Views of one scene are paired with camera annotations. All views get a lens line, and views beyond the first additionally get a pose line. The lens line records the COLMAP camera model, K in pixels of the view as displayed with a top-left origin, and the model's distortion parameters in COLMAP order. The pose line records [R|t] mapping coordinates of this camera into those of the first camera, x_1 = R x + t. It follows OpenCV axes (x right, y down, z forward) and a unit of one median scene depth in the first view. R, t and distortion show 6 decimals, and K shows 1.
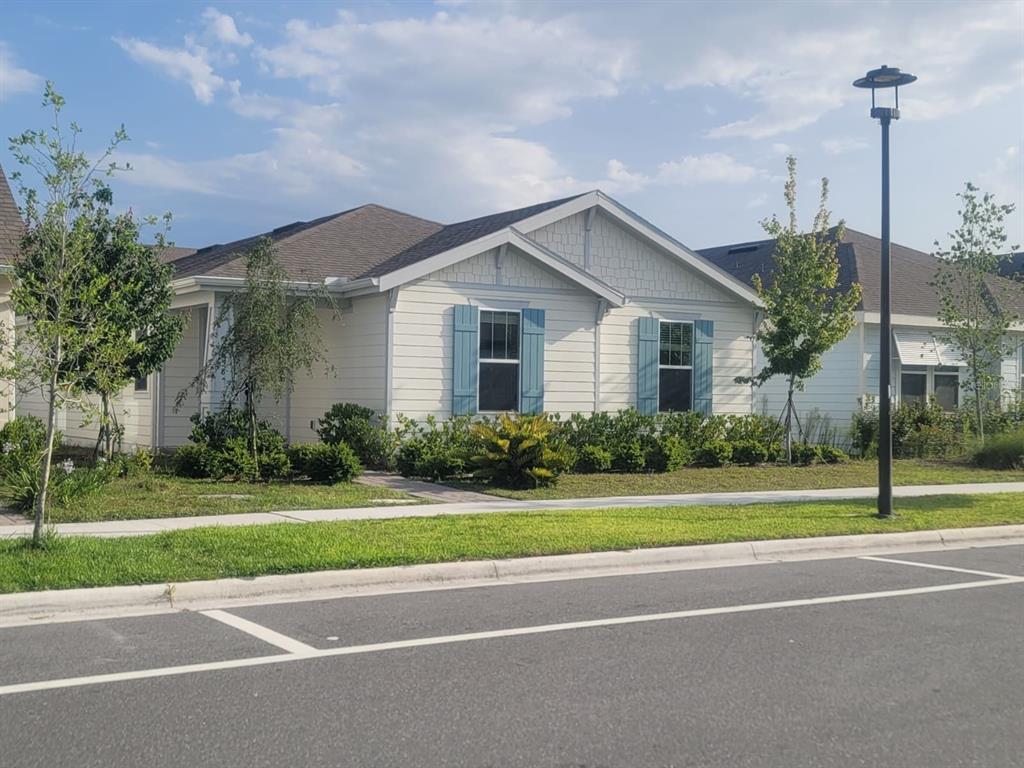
lens RADIAL K [[1298.7, 0, 512.0], [0, 1298.7, 384.0], [0, 0, 1]] dist [0.020088, -0.005671]
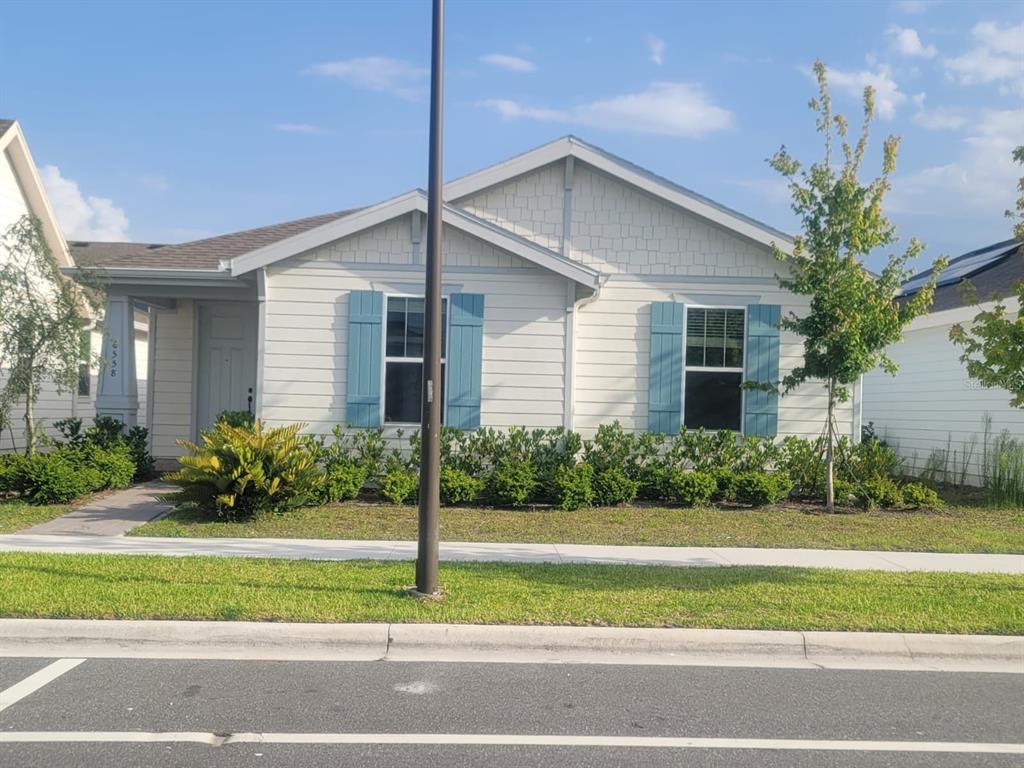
lens RADIAL K [[1298.7, 0, 512.0], [0, 1298.7, 384.0], [0, 0, 1]] dist [0.020088, -0.005671]
pose [[0.859328, 0.000990, -0.511424, 0.420743], [-0.010515, 0.999821, -0.015732, 0.008231], [0.511317, 0.018896, 0.859184, 0.328550]]
